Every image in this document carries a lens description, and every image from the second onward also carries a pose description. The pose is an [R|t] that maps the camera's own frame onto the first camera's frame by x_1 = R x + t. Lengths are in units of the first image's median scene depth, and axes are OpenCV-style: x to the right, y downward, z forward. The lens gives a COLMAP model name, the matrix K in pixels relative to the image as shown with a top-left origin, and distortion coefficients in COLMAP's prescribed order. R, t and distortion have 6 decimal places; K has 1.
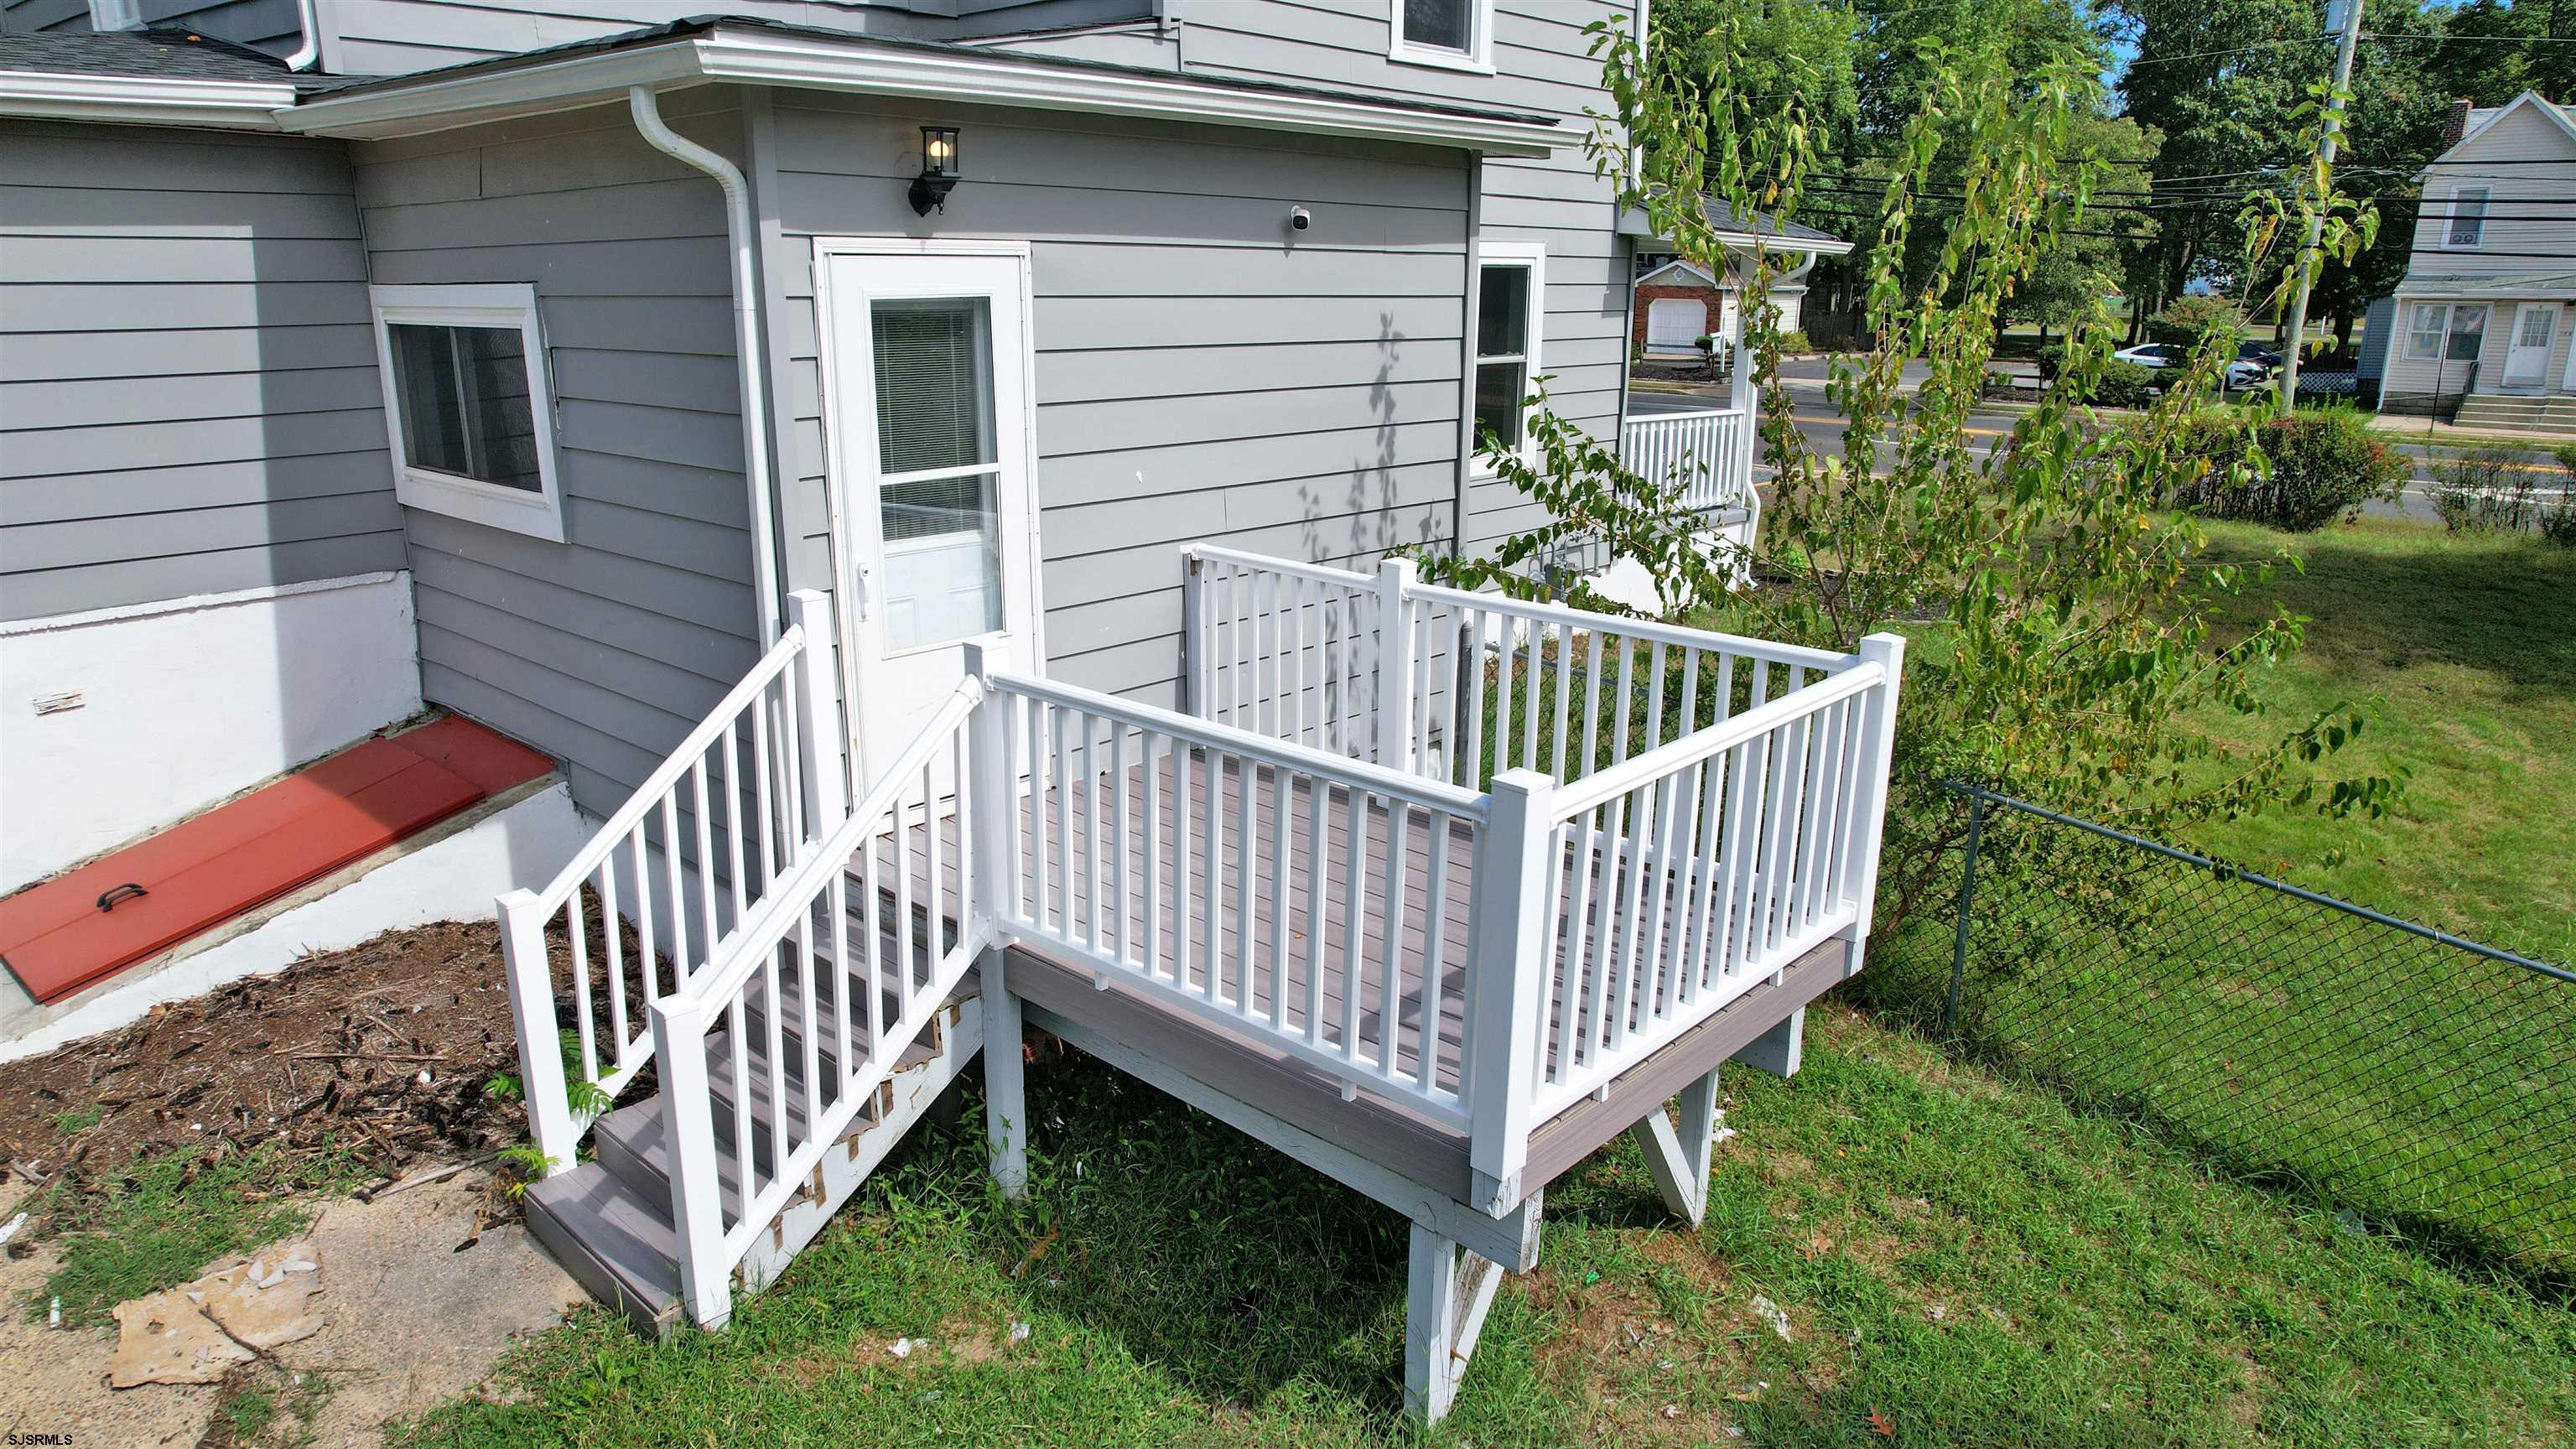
lens RADIAL K [[1646.8, 0, 1288.0], [0, 1646.8, 724.5], [0, 0, 1]] dist [-0.075670, 0.073300]
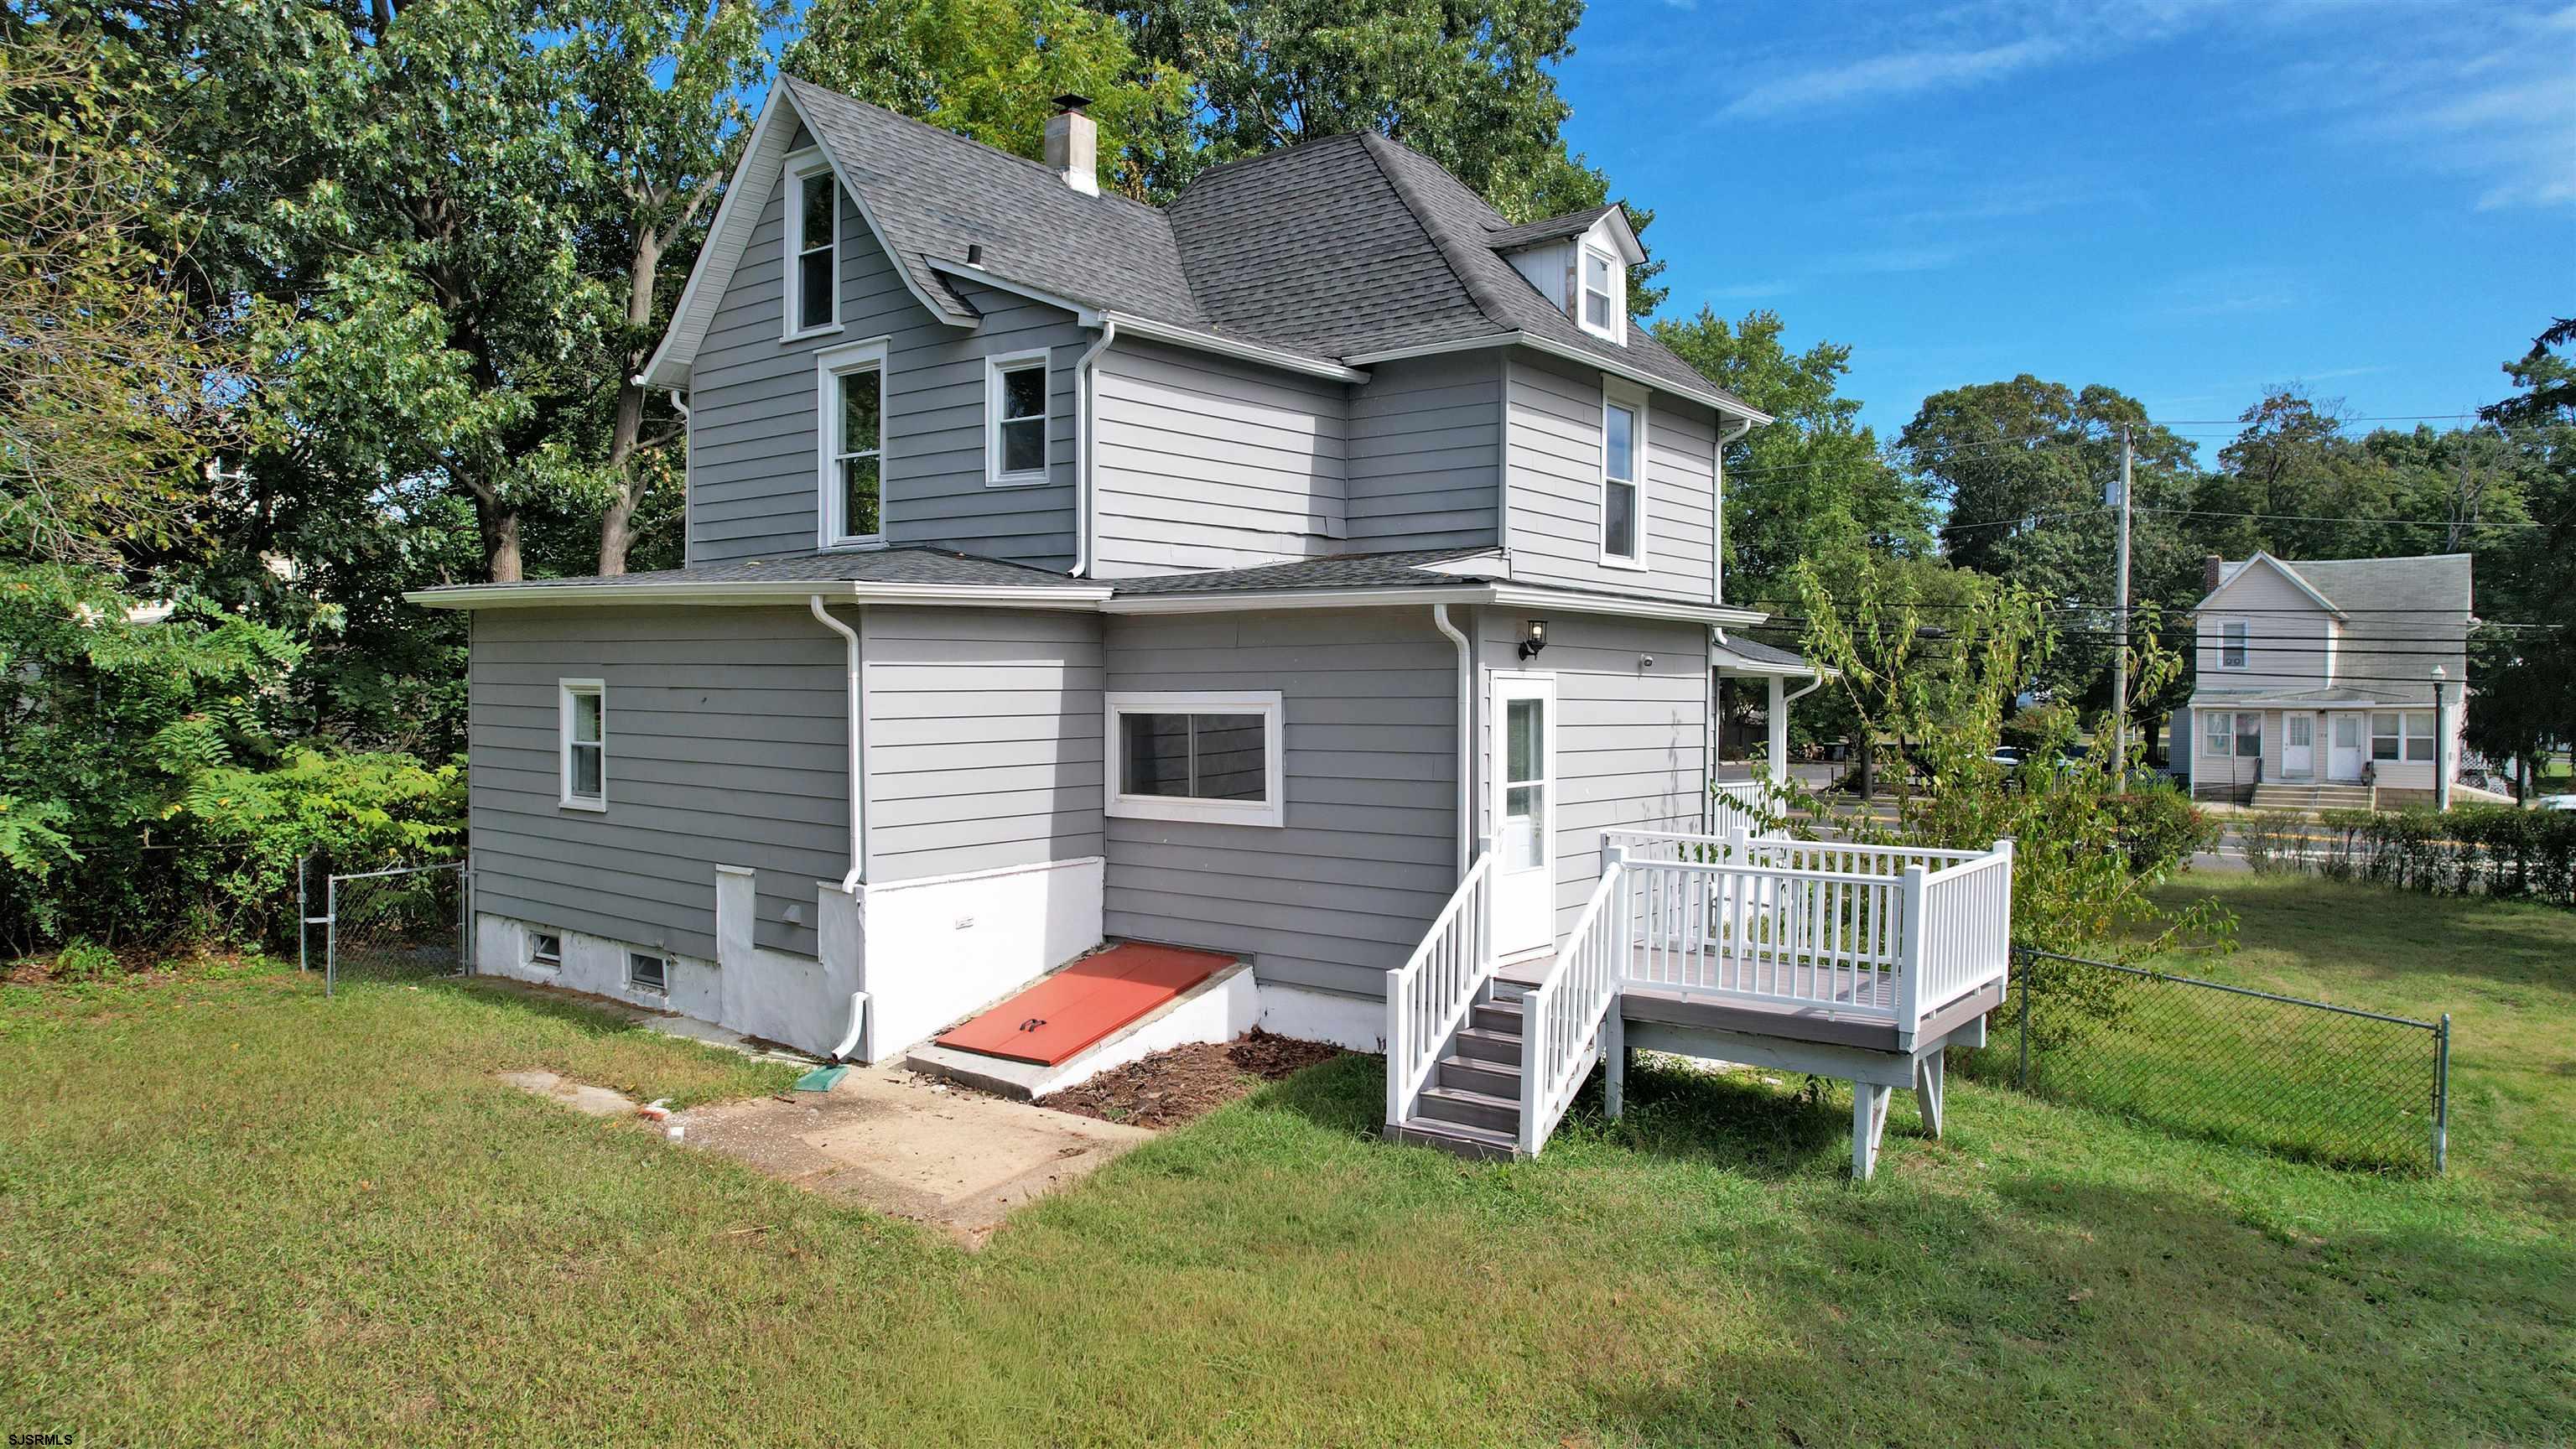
lens RADIAL K [[1646.8, 0, 1288.0], [0, 1646.8, 724.5], [0, 0, 1]] dist [-0.075670, 0.073300]
pose [[0.996960, -0.001153, 0.077908, -0.478658], [0.020387, 0.968916, -0.246550, 0.194043], [-0.075202, 0.247389, 0.965994, -0.685898]]
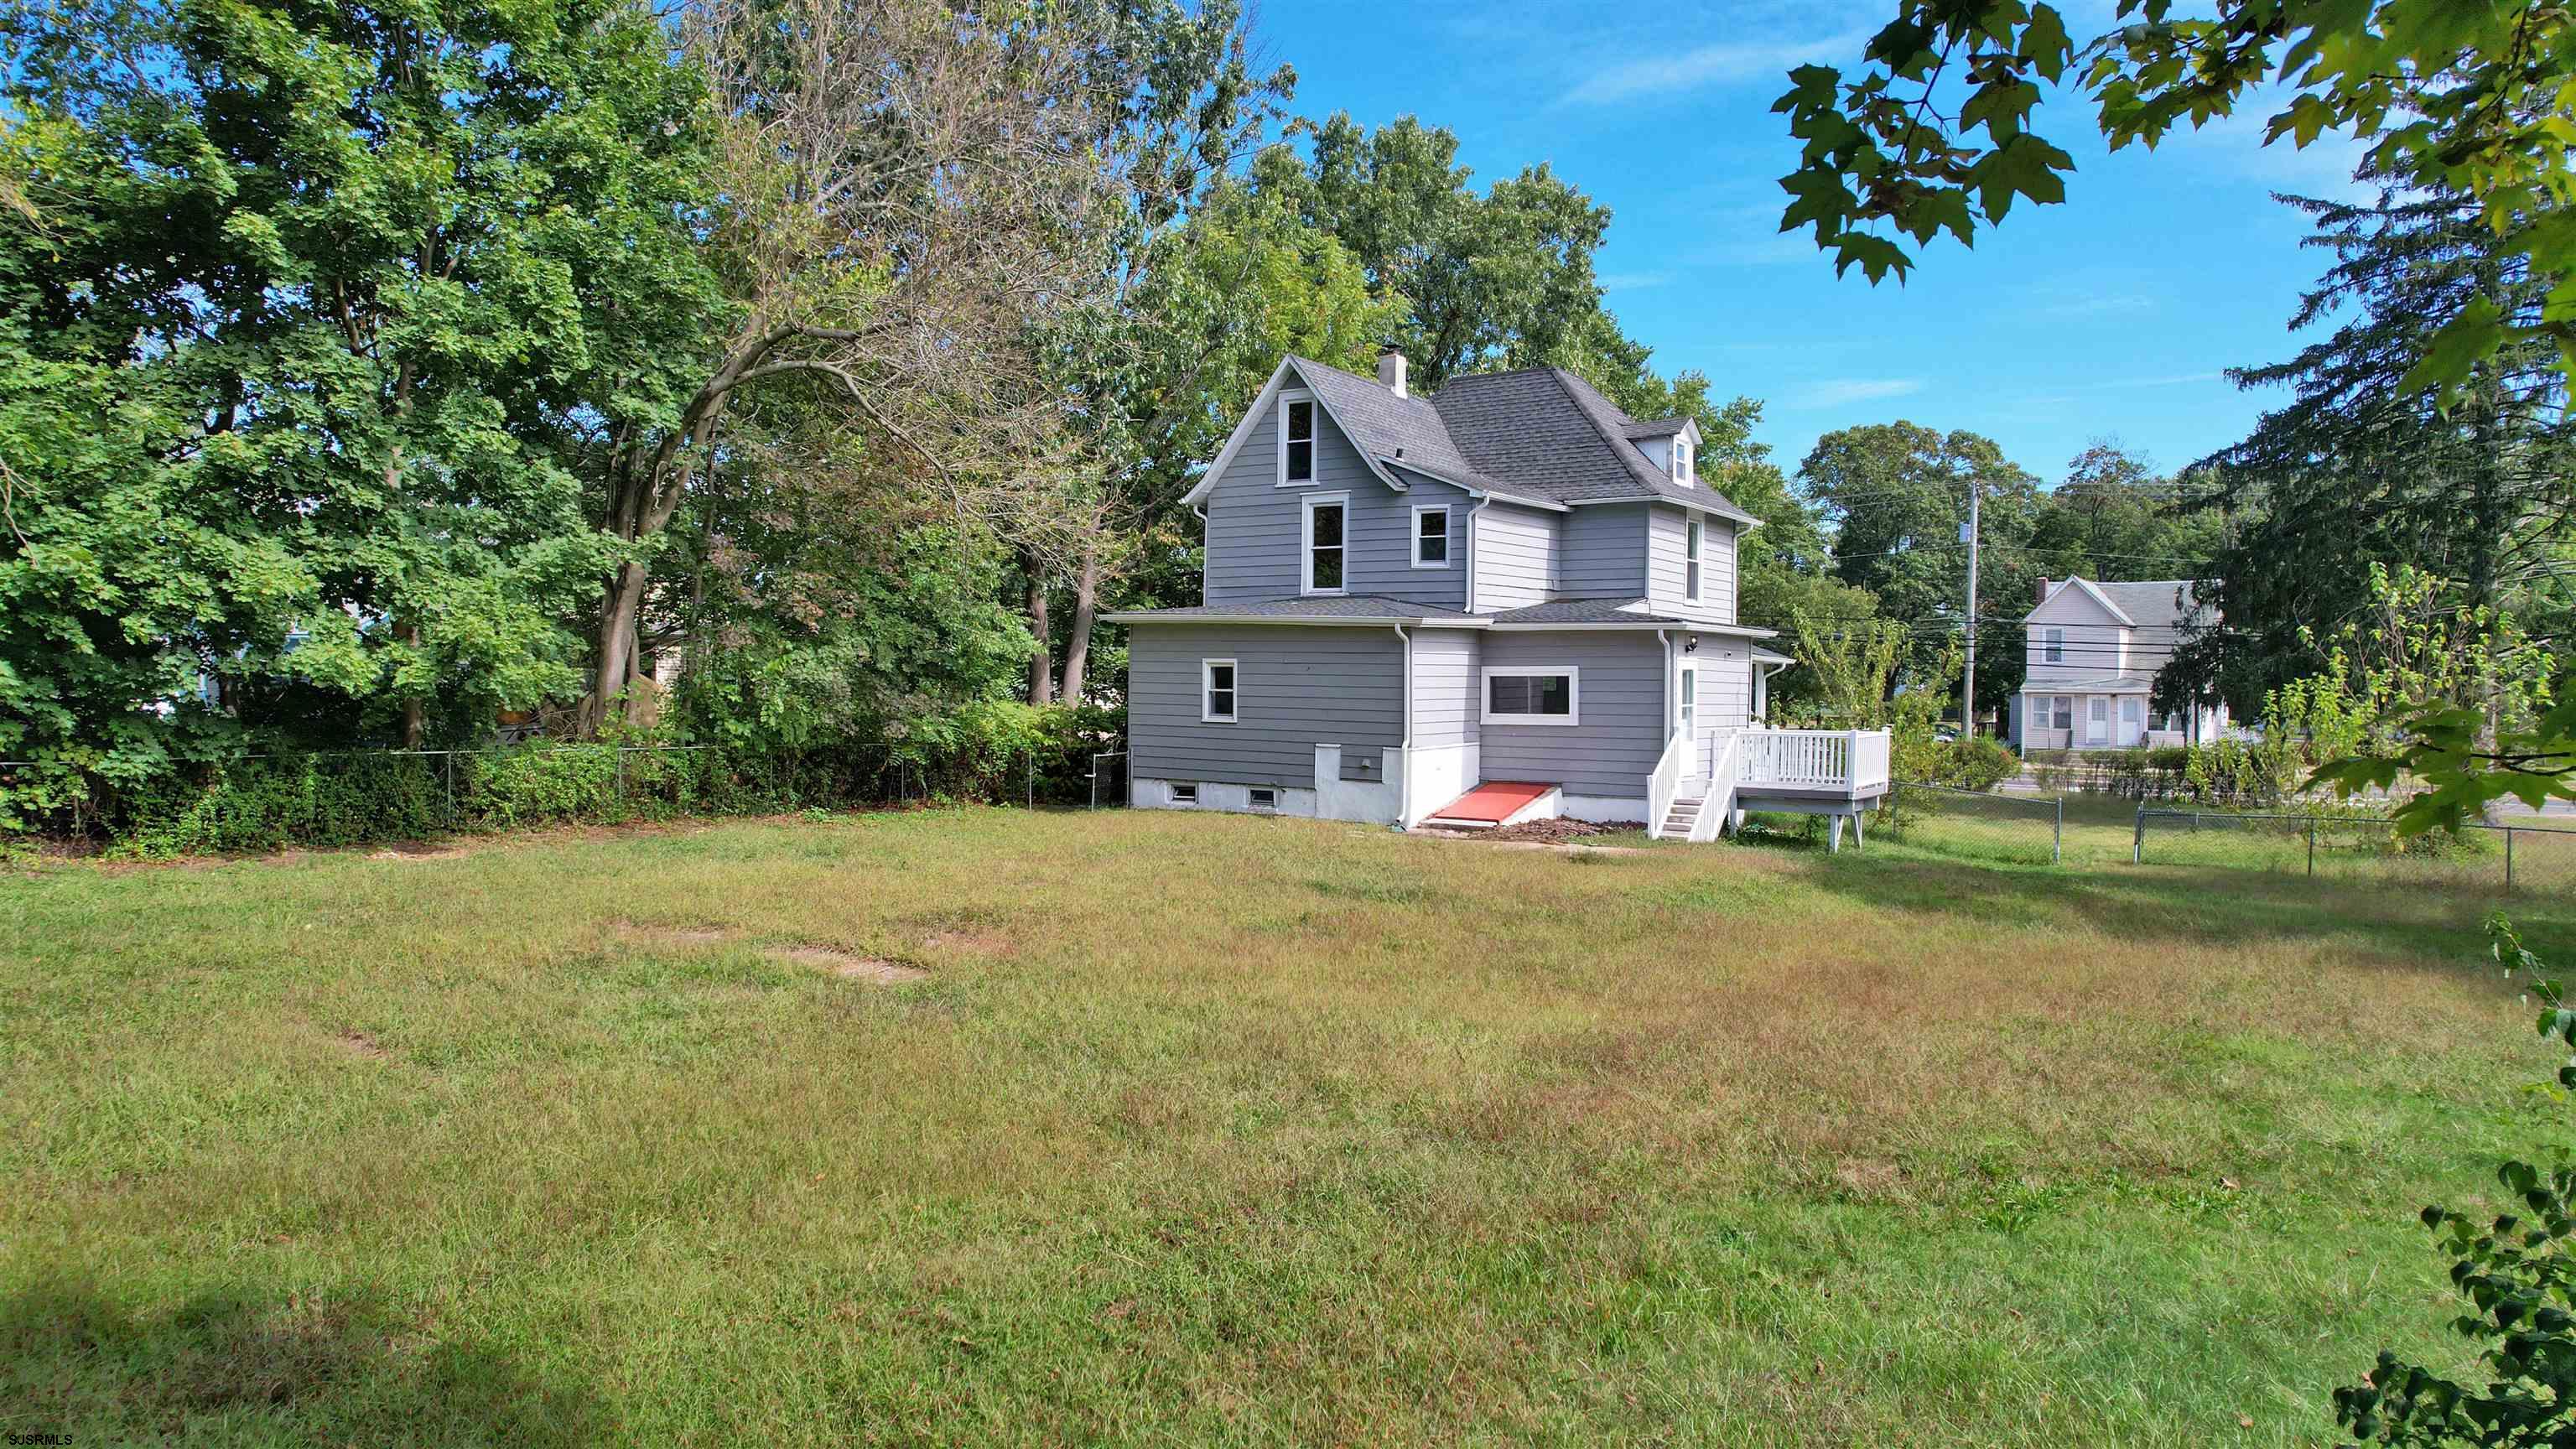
lens RADIAL K [[1651.8, 0, 1288.0], [0, 1651.8, 724.5], [0, 0, 1]] dist [-0.034847, -0.000677]
pose [[0.989439, 0.001560, 0.144941, -1.484015], [0.033830, 0.969840, -0.241383, 0.733803], [-0.140946, 0.243737, 0.959545, -2.463130]]
